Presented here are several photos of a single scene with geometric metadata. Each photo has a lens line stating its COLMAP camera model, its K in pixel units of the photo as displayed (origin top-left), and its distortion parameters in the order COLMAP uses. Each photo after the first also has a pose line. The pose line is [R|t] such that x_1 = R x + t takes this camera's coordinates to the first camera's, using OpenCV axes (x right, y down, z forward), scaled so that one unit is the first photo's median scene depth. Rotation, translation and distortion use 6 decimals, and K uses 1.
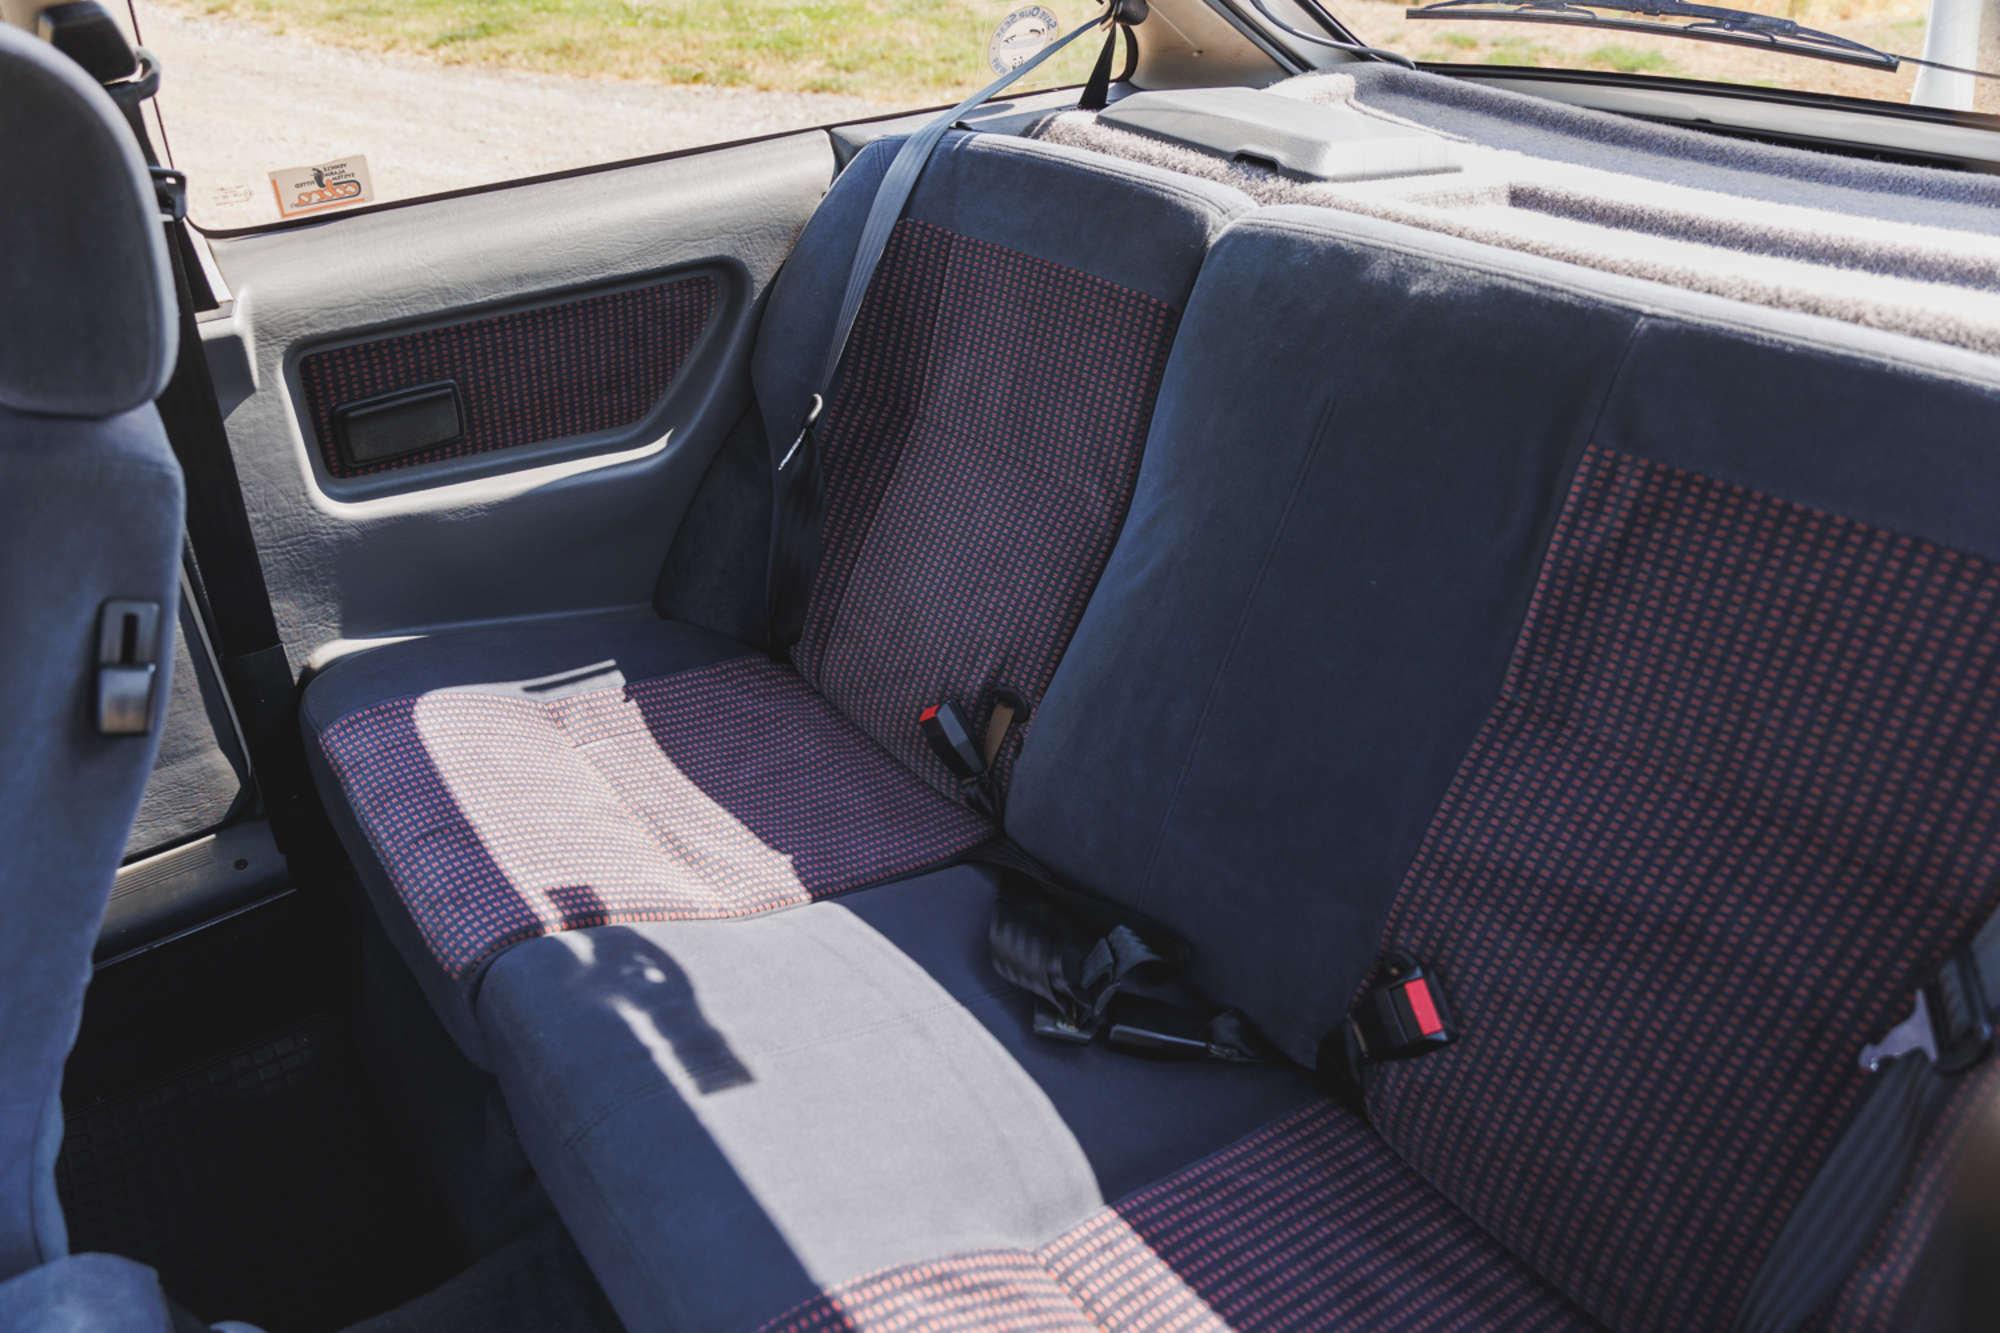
lens RADIAL K [[1397.2, 0, 1000.3], [0, 1397.2, 642.2], [0, 0, 1]] dist [-0.008295, -0.002717]
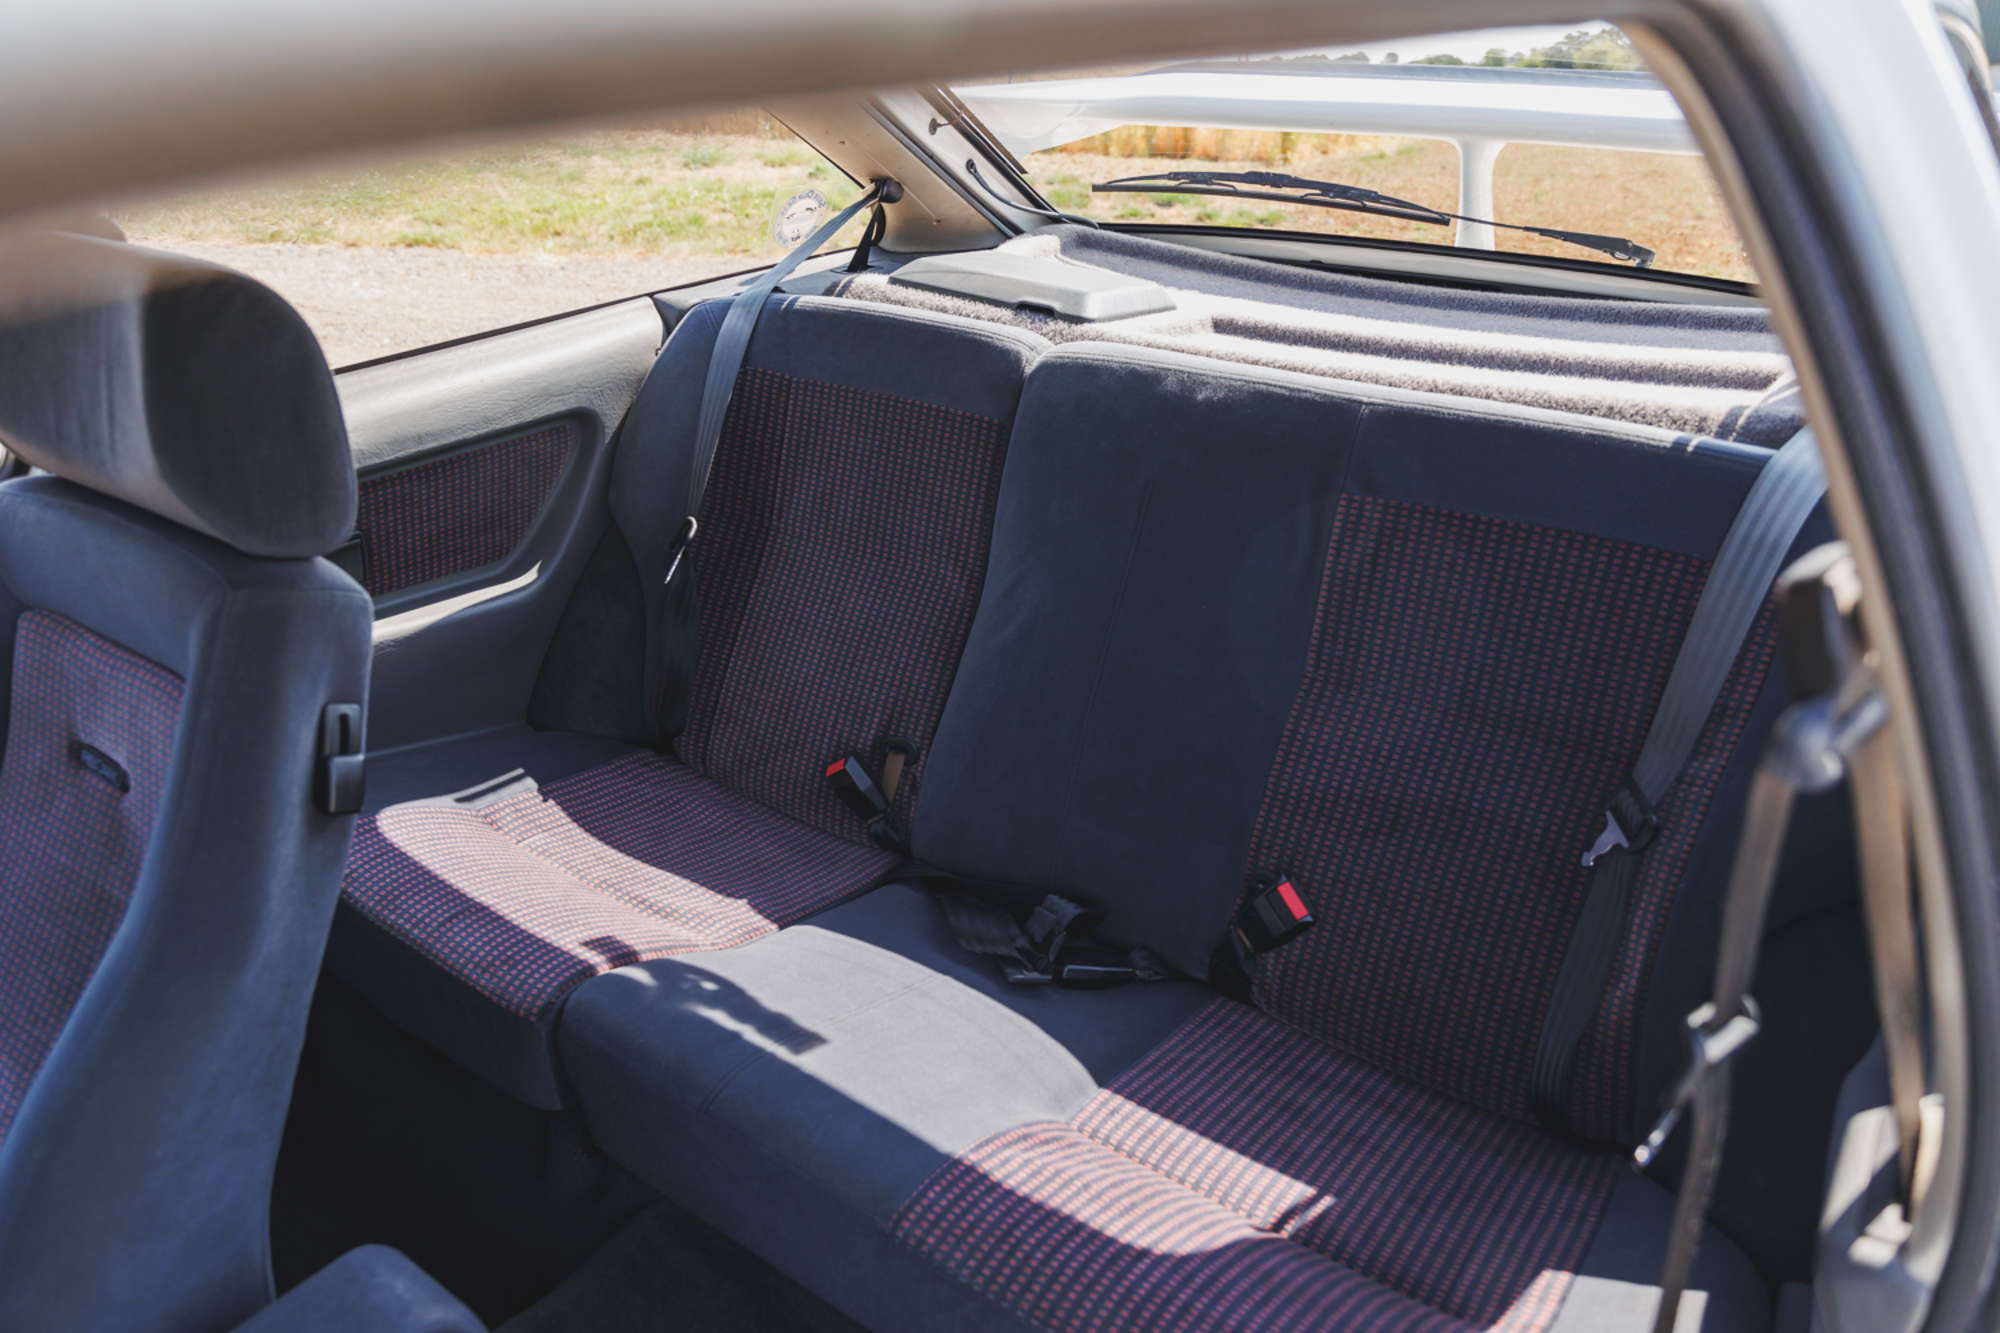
lens RADIAL K [[1397.2, 0, 1000.3], [0, 1397.2, 642.2], [0, 0, 1]] dist [-0.008295, -0.002717]
pose [[0.955601, -0.108439, 0.273983, -0.242838], [0.132052, 0.988824, -0.069208, 0.048005], [-0.263416, 0.102315, 0.959241, -0.209280]]
